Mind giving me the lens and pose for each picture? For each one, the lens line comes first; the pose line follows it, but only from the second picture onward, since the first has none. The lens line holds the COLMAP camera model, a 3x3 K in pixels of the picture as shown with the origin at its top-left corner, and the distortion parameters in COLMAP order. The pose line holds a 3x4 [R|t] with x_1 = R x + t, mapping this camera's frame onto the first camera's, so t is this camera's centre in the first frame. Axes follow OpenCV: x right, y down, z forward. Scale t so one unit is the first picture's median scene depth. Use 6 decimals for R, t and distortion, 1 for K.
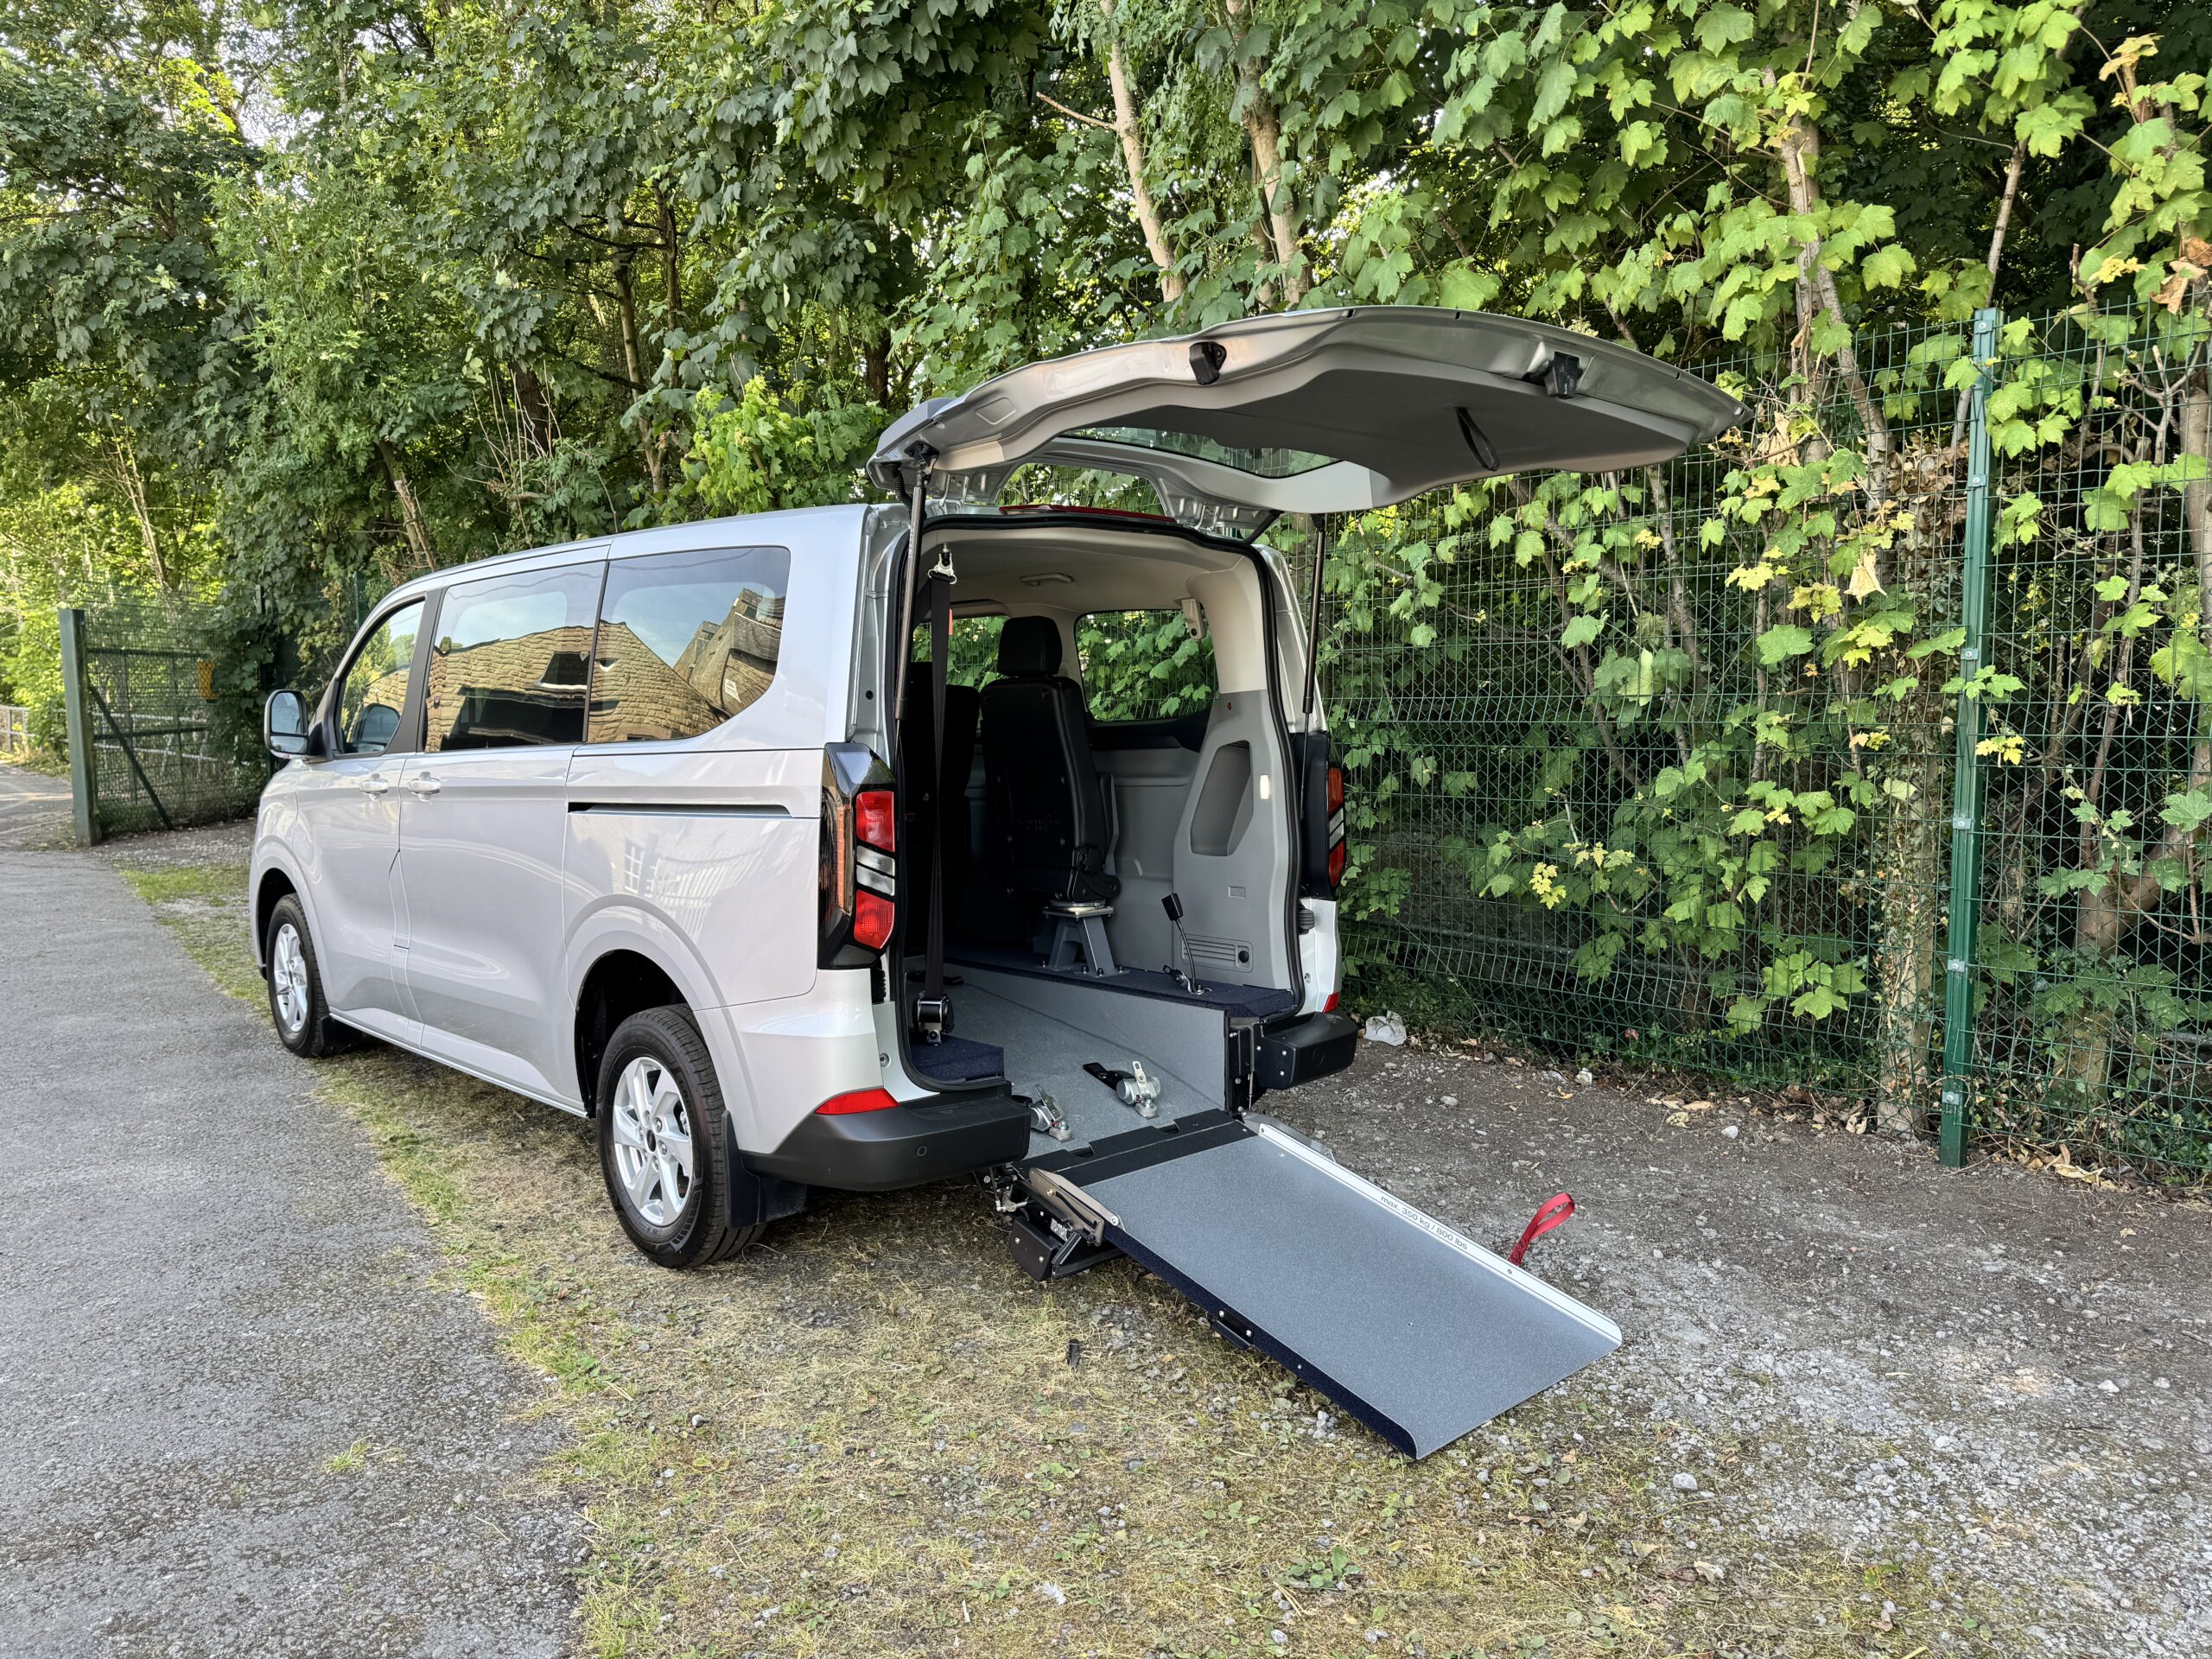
lens RADIAL K [[1549.1, 0, 1104.0], [0, 1549.1, 842.9], [0, 0, 1]] dist [0.046158, -0.041357]
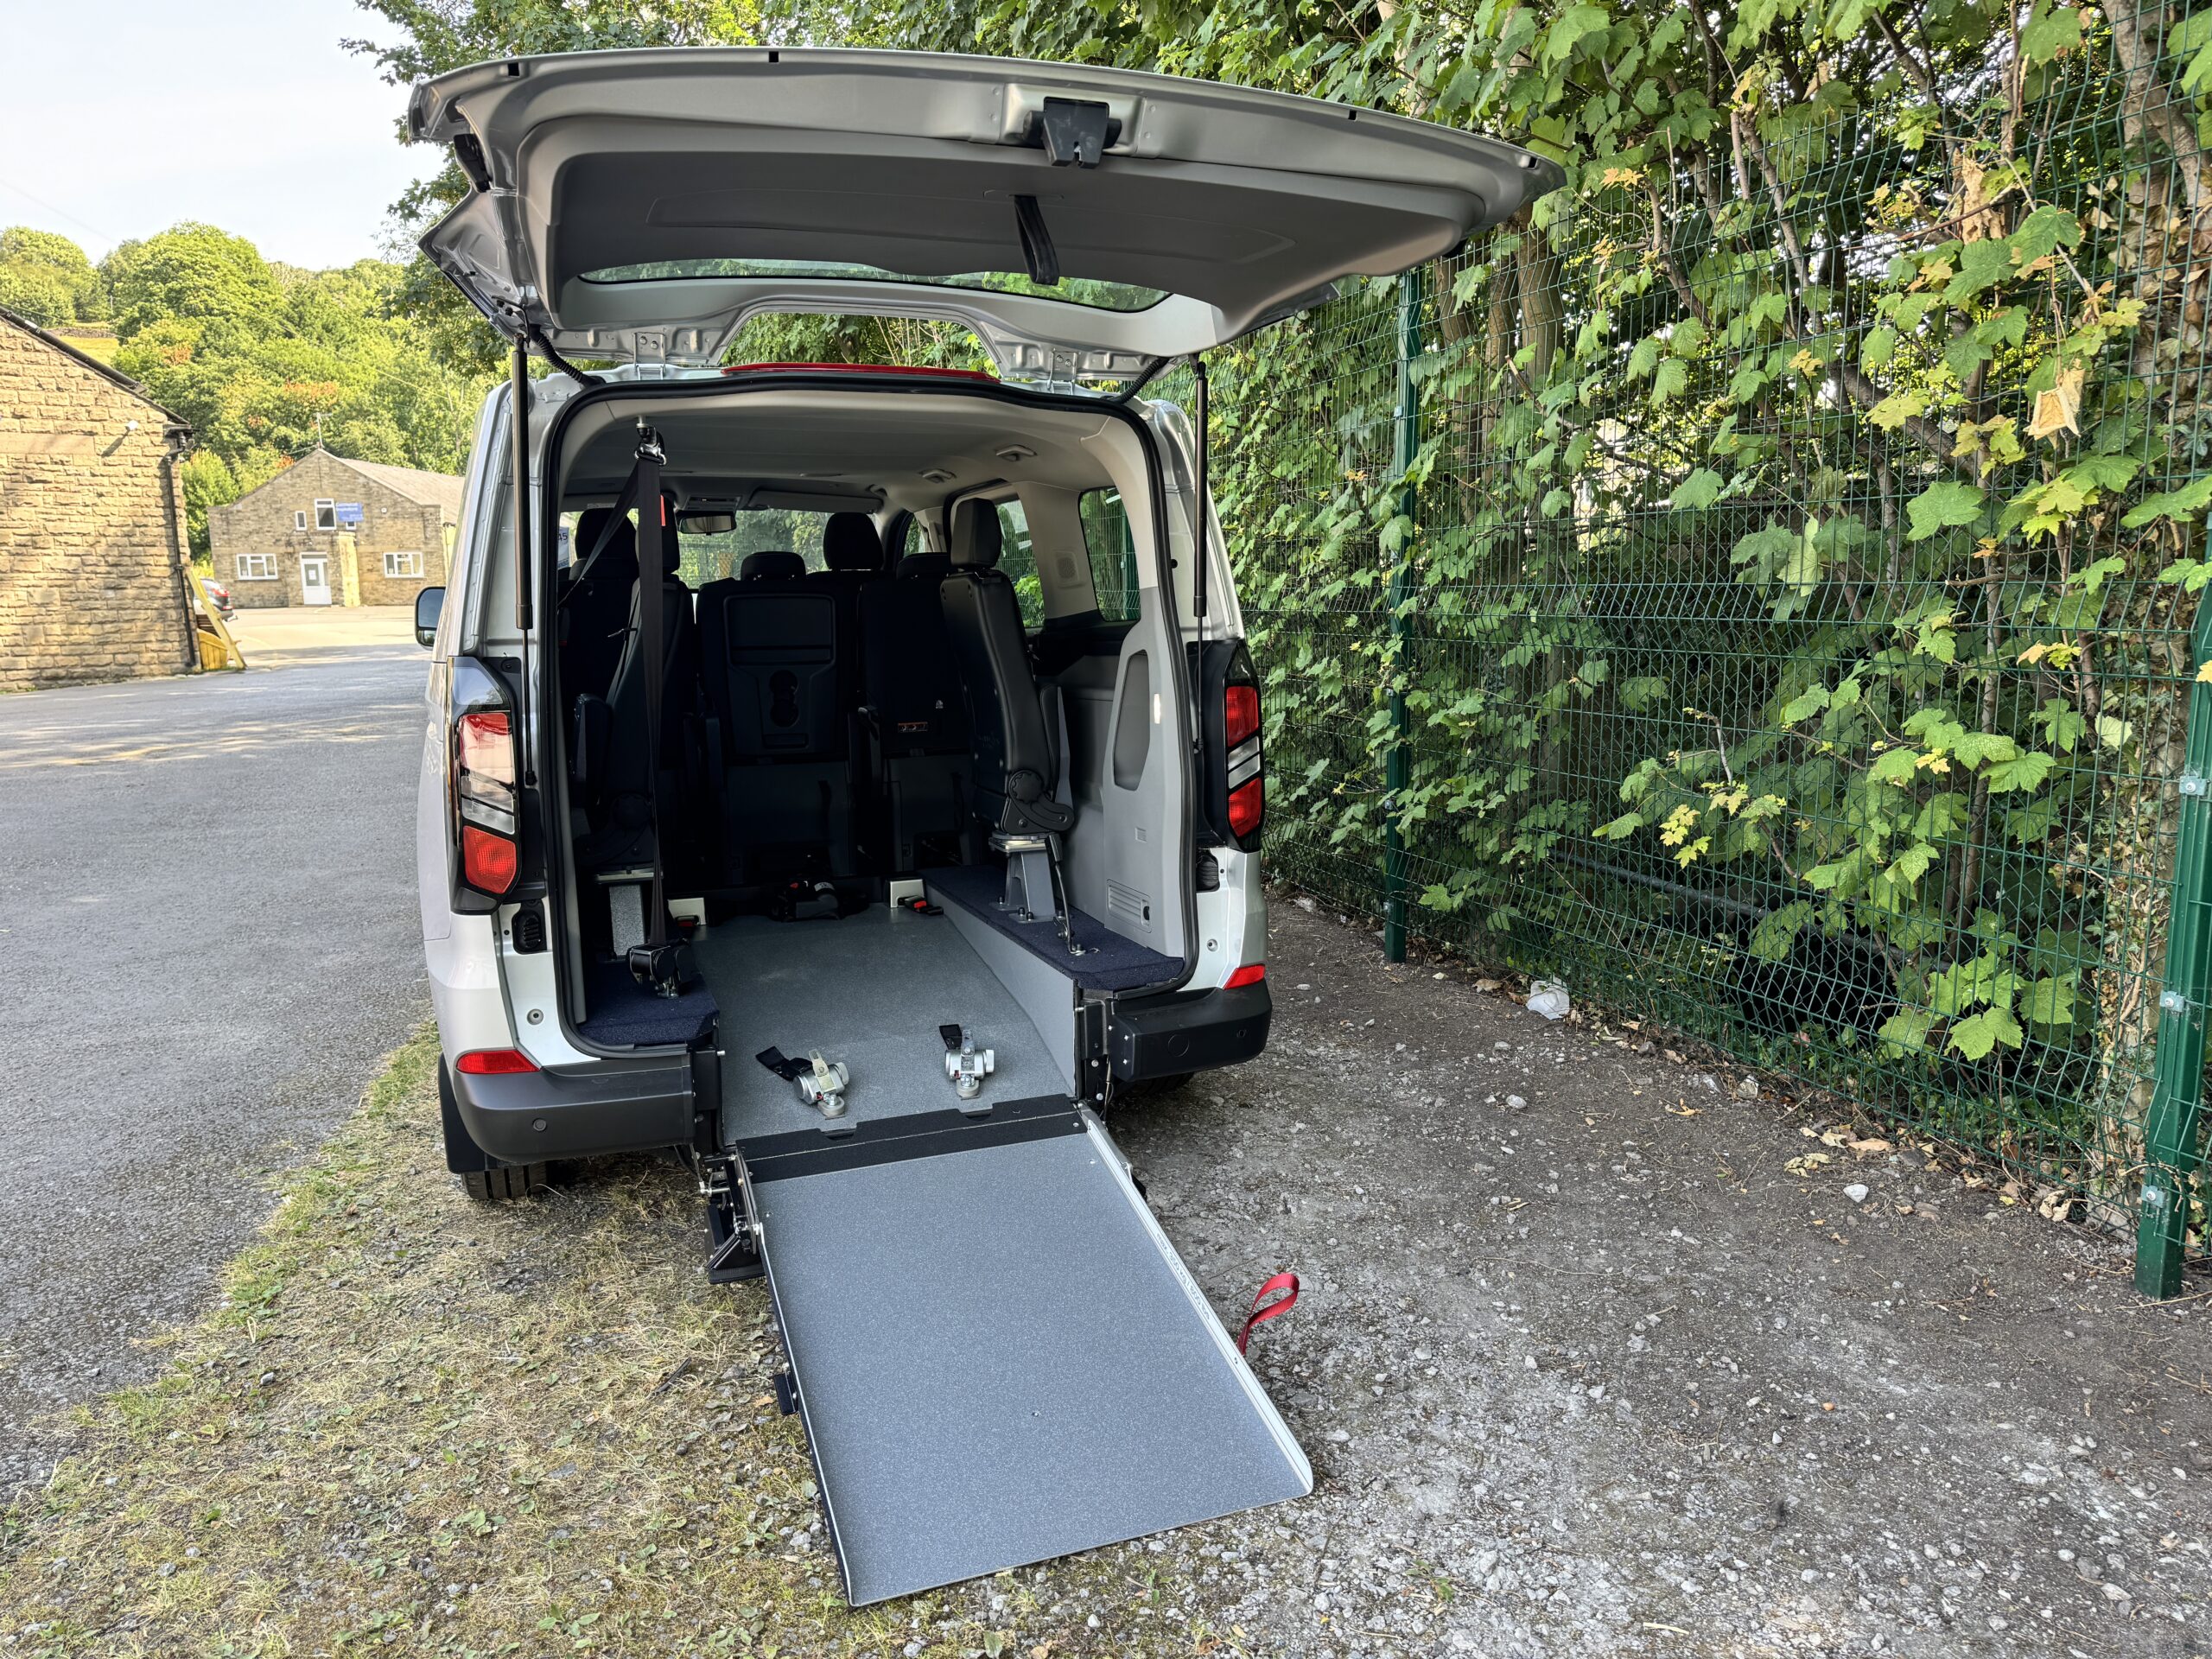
lens RADIAL K [[1549.1, 0, 1129.9], [0, 1549.1, 851.6], [0, 0, 1]] dist [0.046158, -0.041357]
pose [[0.927535, 0.057140, -0.369342, 0.357991], [-0.025398, 0.995596, 0.090242, -0.030742], [0.372871, -0.074322, 0.924902, 0.219580]]
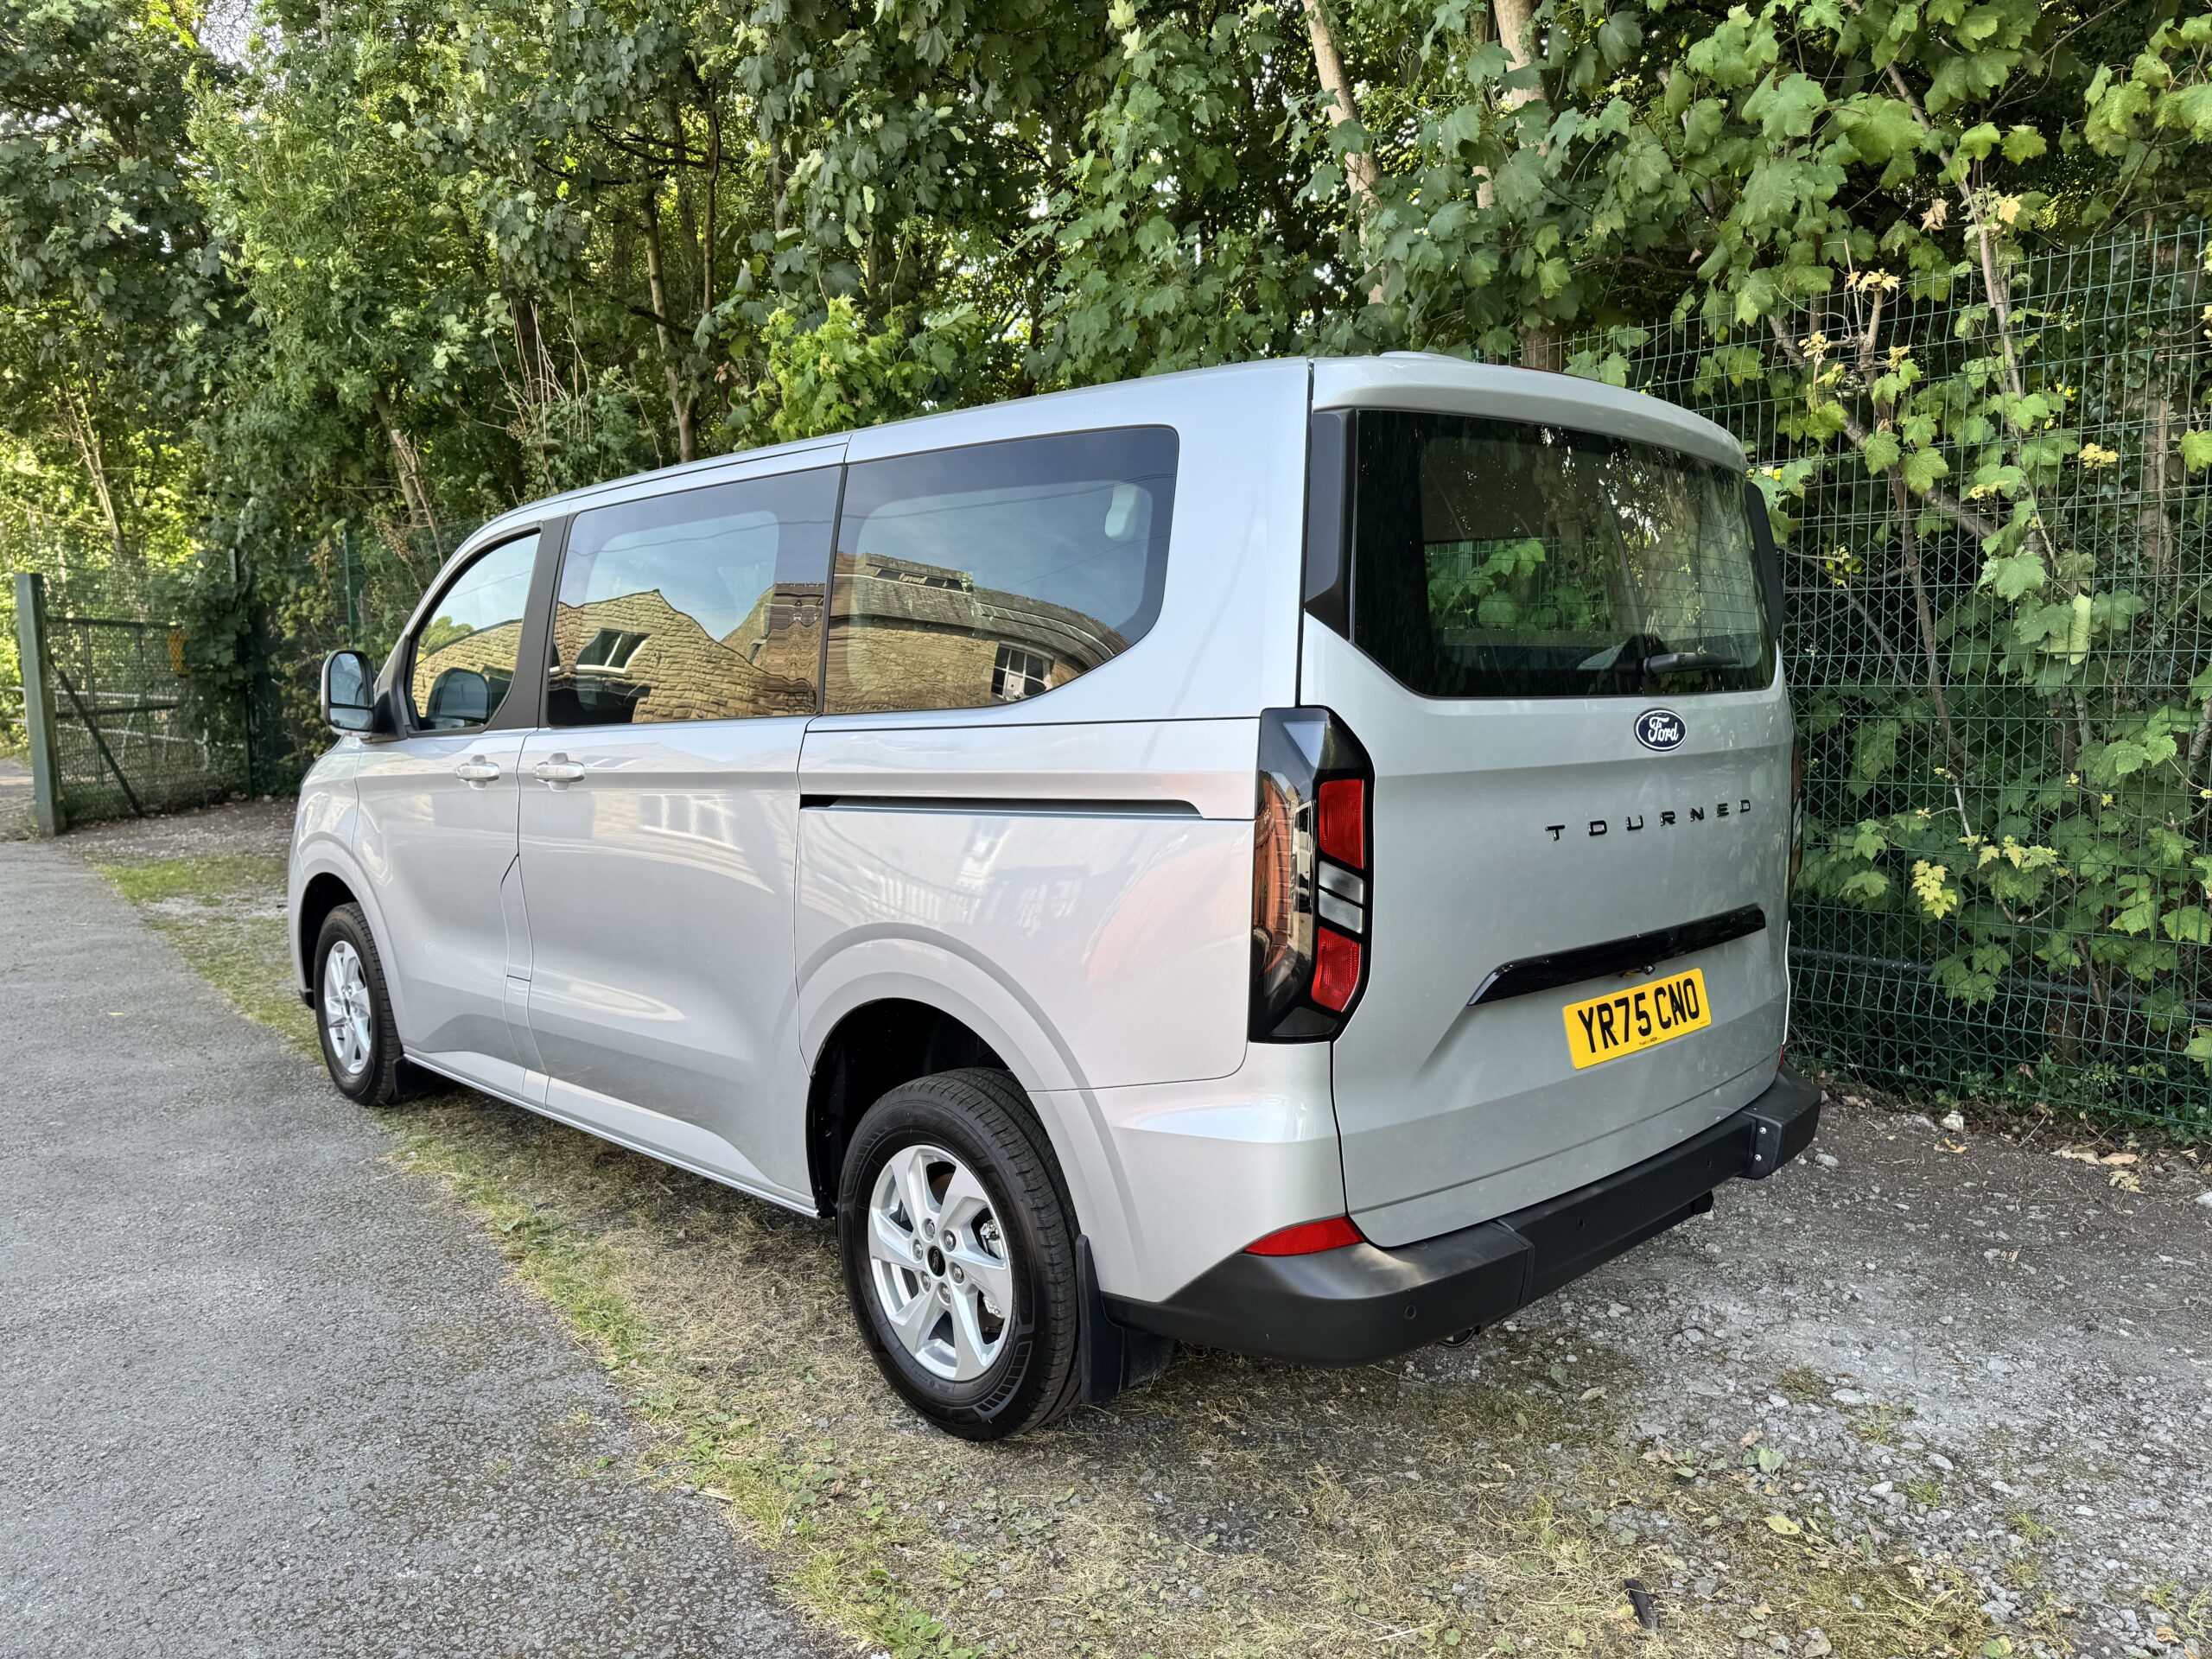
lens RADIAL K [[1549.1, 0, 1116.5], [0, 1549.1, 846.0], [0, 0, 1]] dist [0.046158, -0.041357]
pose [[0.999462, -0.004421, 0.032507, -0.187320], [0.003920, 0.999873, 0.015472, -0.010675], [-0.032572, -0.015337, 0.999352, 0.226202]]
